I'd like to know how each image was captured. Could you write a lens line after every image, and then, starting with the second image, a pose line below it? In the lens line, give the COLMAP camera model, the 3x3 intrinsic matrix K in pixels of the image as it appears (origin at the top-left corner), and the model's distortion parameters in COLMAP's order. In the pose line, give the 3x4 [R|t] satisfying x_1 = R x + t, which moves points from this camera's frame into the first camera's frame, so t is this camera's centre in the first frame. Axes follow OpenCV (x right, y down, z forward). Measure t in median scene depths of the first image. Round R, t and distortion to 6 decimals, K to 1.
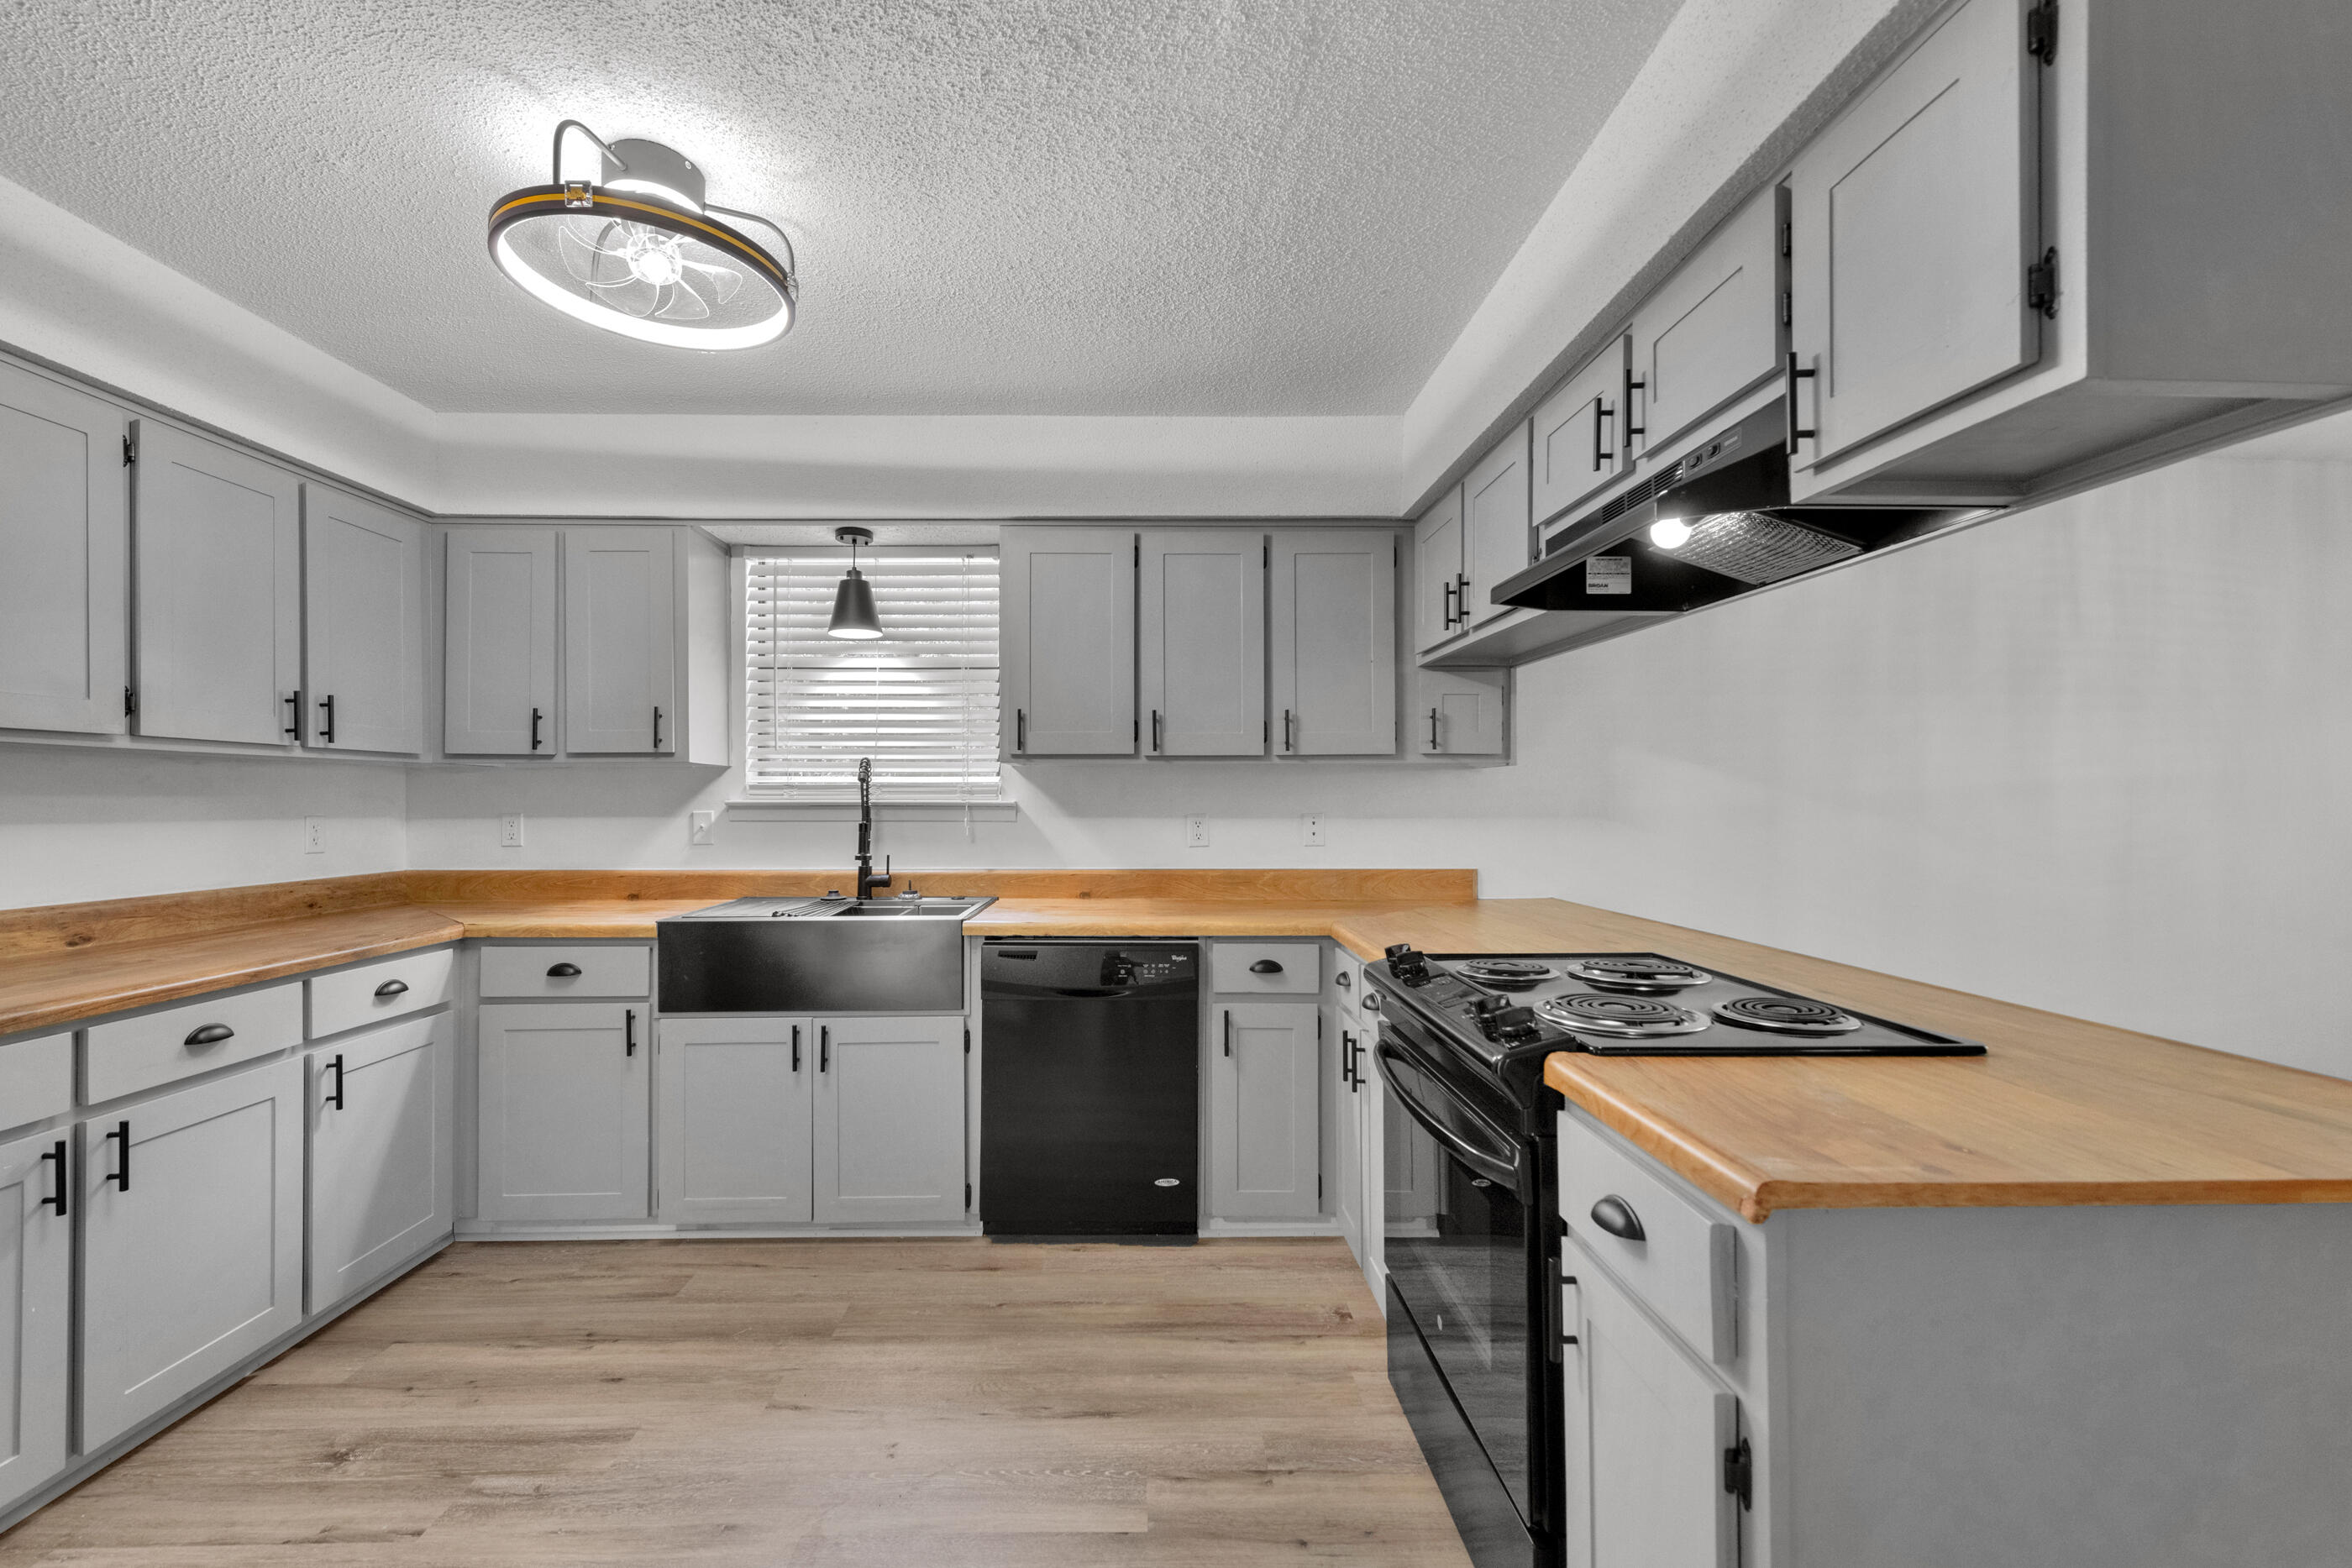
lens RADIAL K [[889.7, 0, 1064.4], [0, 889.7, 803.2], [0, 0, 1]] dist [0.006080, -0.001457]
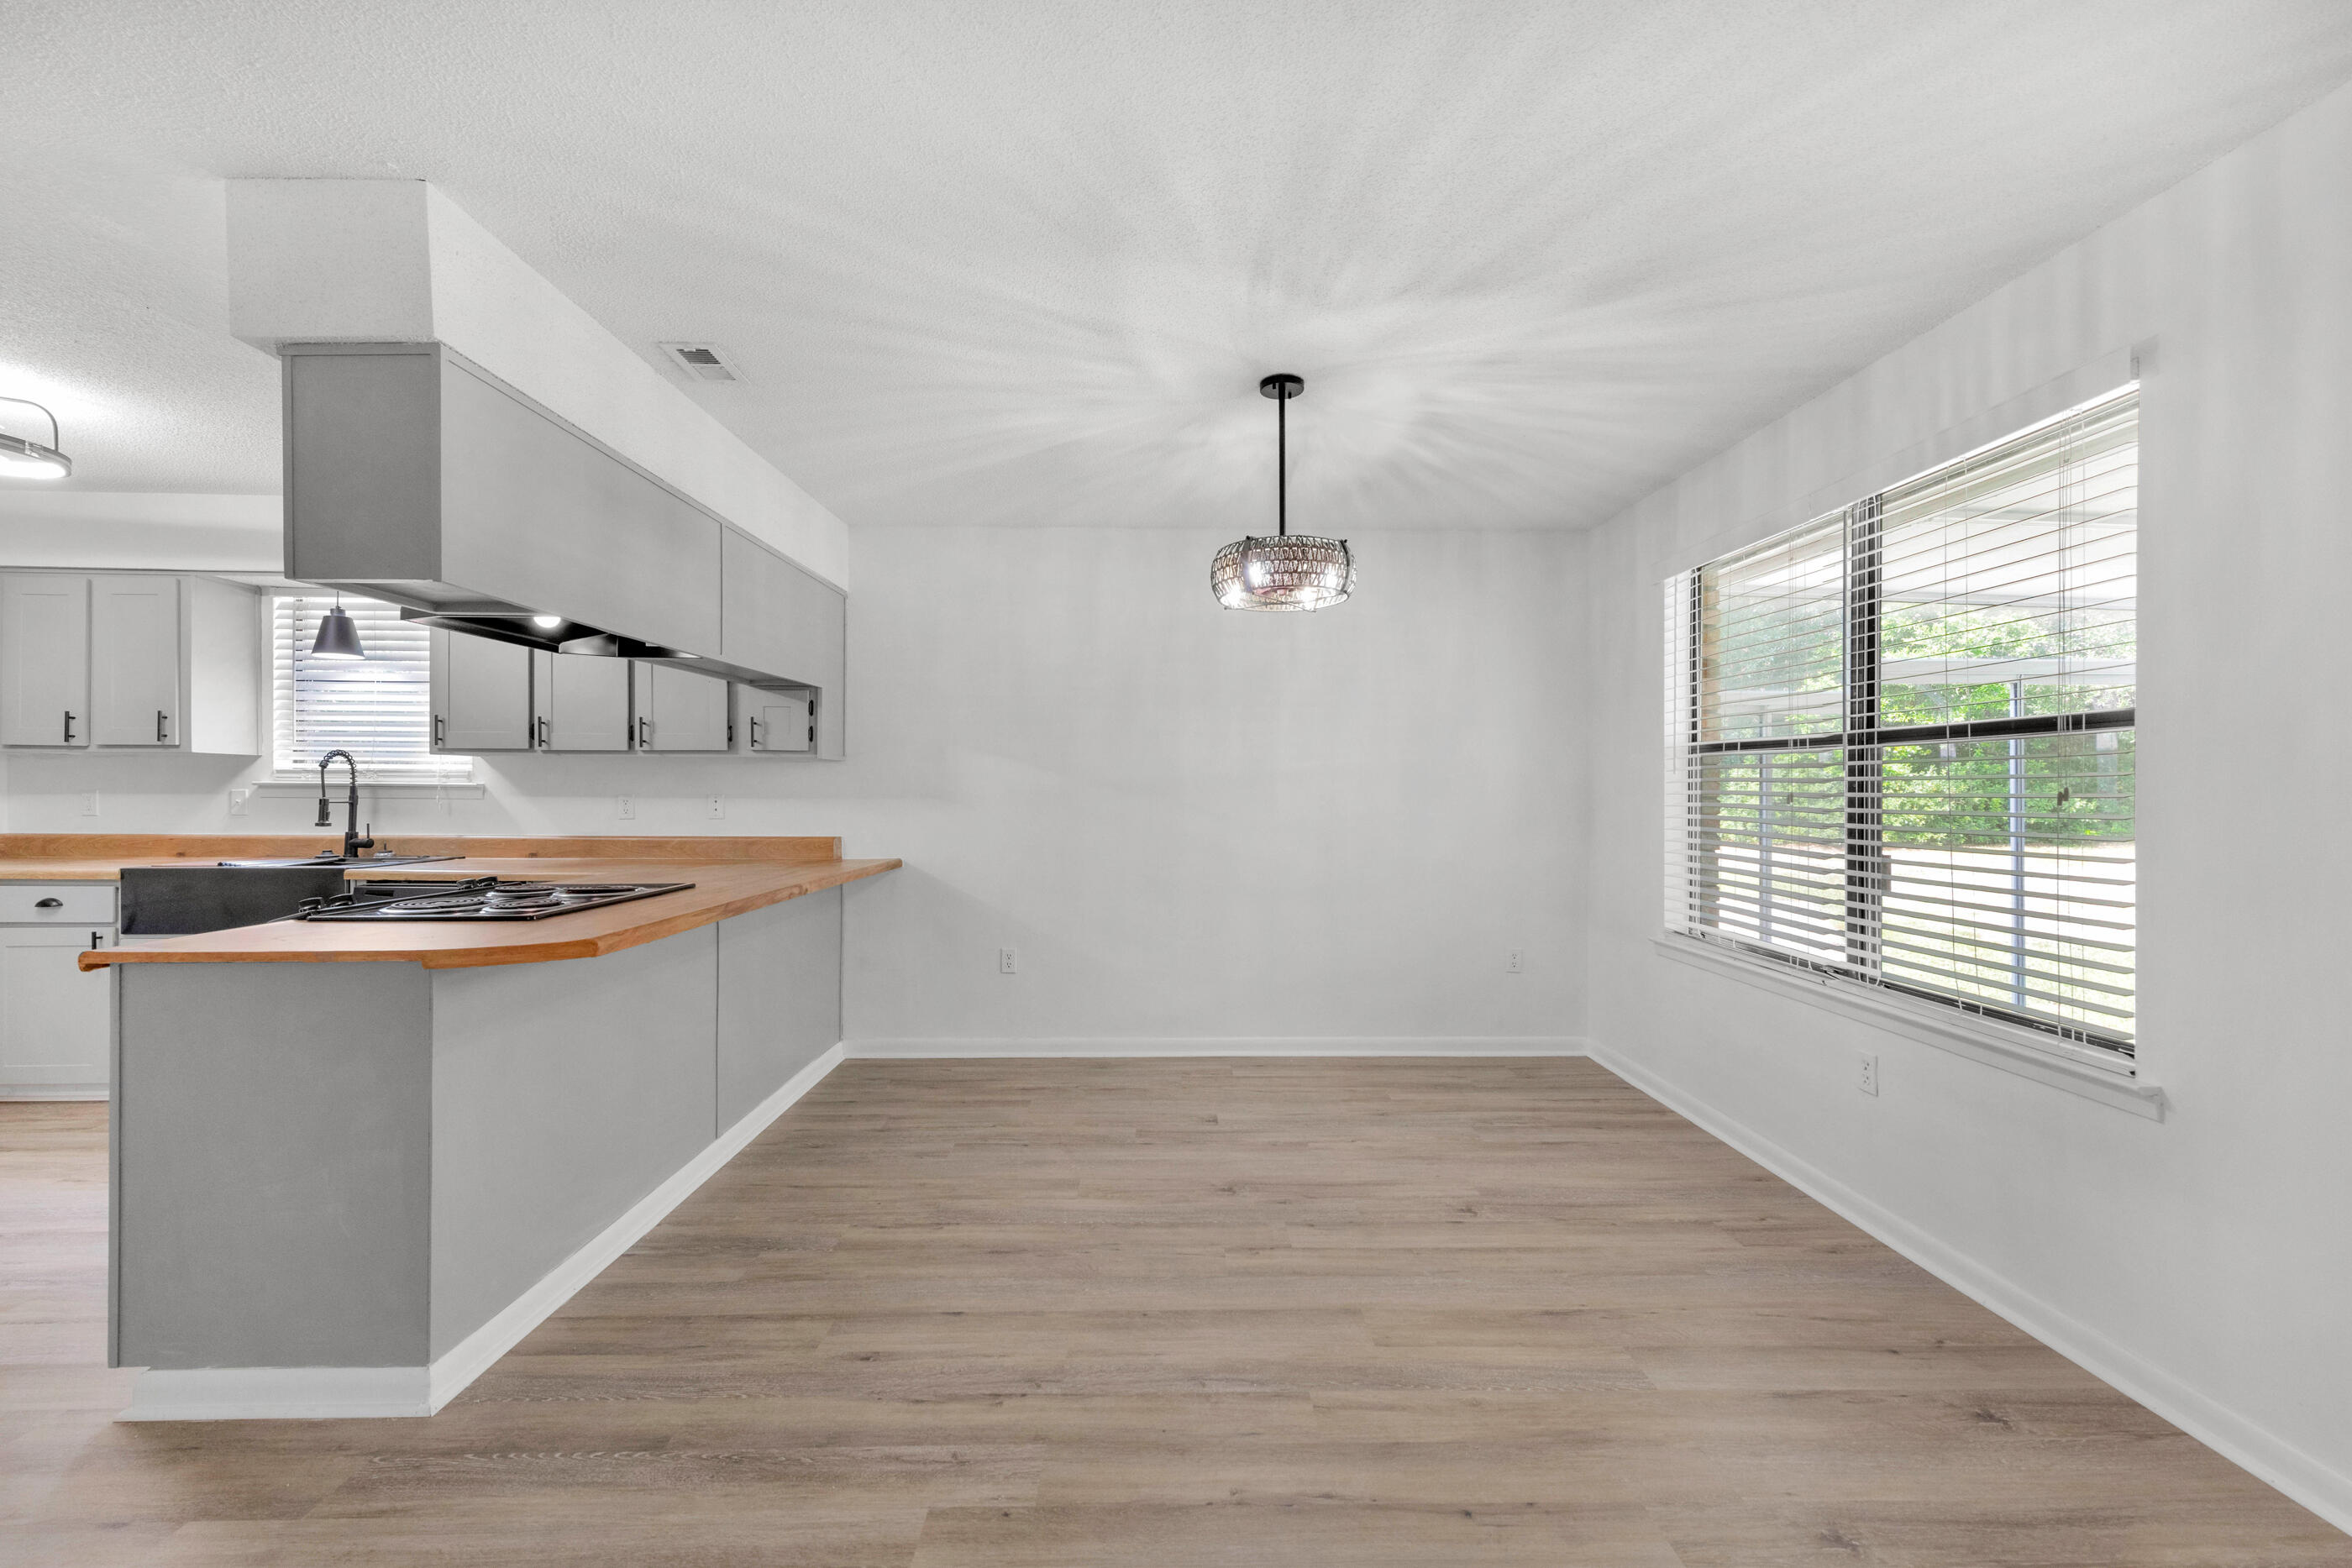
lens RADIAL K [[889.7, 0, 1098.2], [0, 889.7, 778.0], [0, 0, 1]] dist [0.006080, -0.001457]
pose [[0.999935, 0.008682, 0.007431, 1.038203], [-0.008532, 0.999762, -0.020066, 0.009305], [-0.007603, 0.020001, 0.999771, -0.390712]]
